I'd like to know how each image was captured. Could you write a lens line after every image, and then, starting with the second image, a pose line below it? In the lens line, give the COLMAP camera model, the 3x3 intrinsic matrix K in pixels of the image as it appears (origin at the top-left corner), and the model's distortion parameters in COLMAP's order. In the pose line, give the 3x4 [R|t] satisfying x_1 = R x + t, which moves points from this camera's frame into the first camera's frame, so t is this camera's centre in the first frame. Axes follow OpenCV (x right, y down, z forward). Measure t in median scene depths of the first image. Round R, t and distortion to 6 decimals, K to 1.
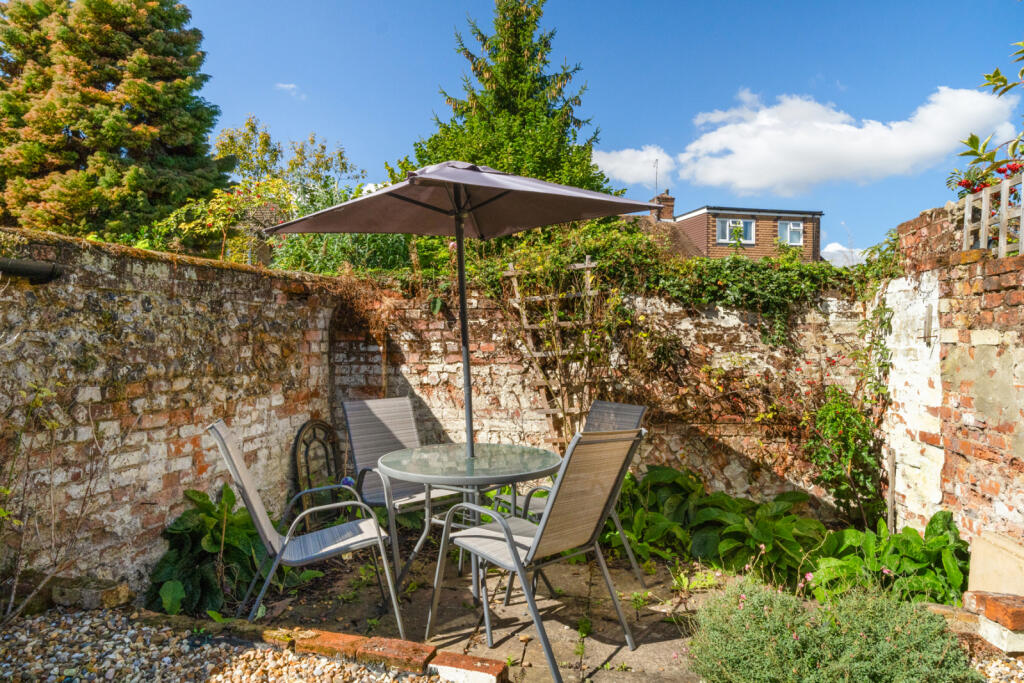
lens RADIAL K [[664.3, 0, 512.0], [0, 664.3, 341.5], [0, 0, 1]] dist [-0.003189, 0.000035]
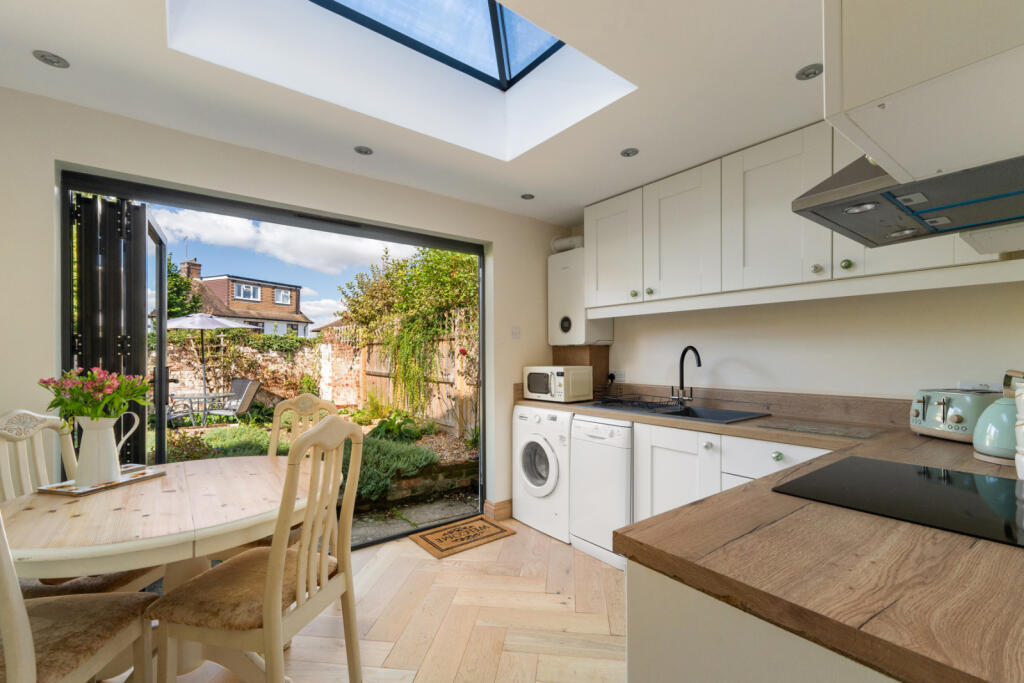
lens RADIAL K [[439.1, 0, 516.2], [0, 439.1, 354.7], [0, 0, 1]] dist [0.002876, 0.000243]
pose [[0.627445, -0.000662, 0.778660, -0.580116], [0.008214, 0.999950, -0.005769, -0.008858], [-0.778617, 0.010016, 0.627419, -1.221143]]
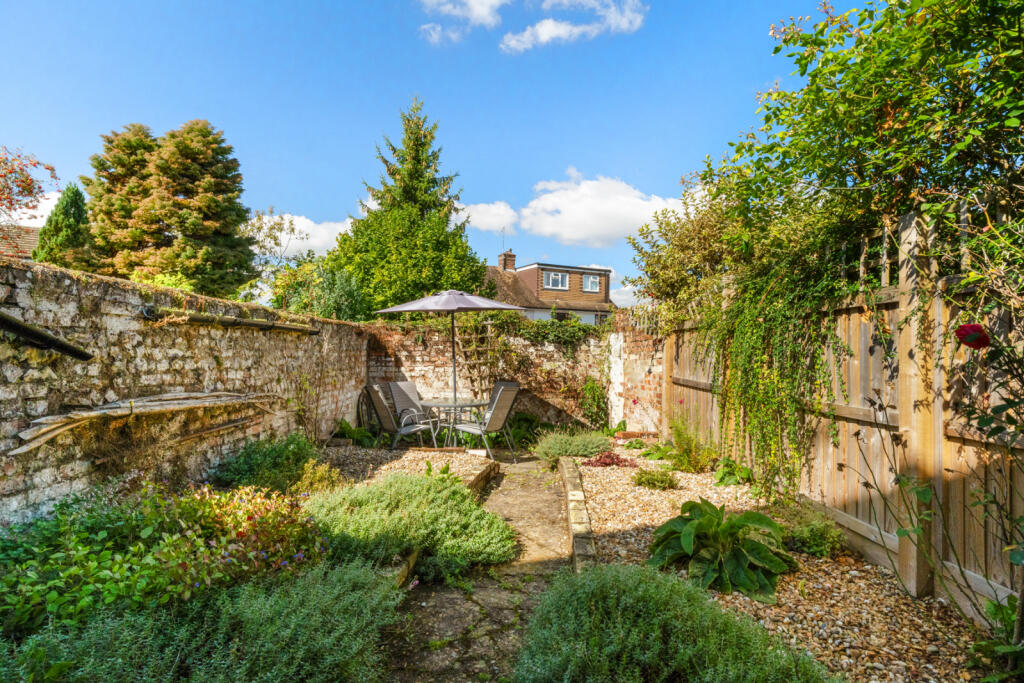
lens RADIAL K [[533.2, 0, 514.5], [0, 533.2, 336.3], [0, 0, 1]] dist [-0.001080, 0.000017]
pose [[0.969768, 0.017885, 0.243371, -0.237760], [-0.009627, 0.999338, -0.035076, -0.006445], [-0.243838, 0.031673, 0.969299, -0.749723]]
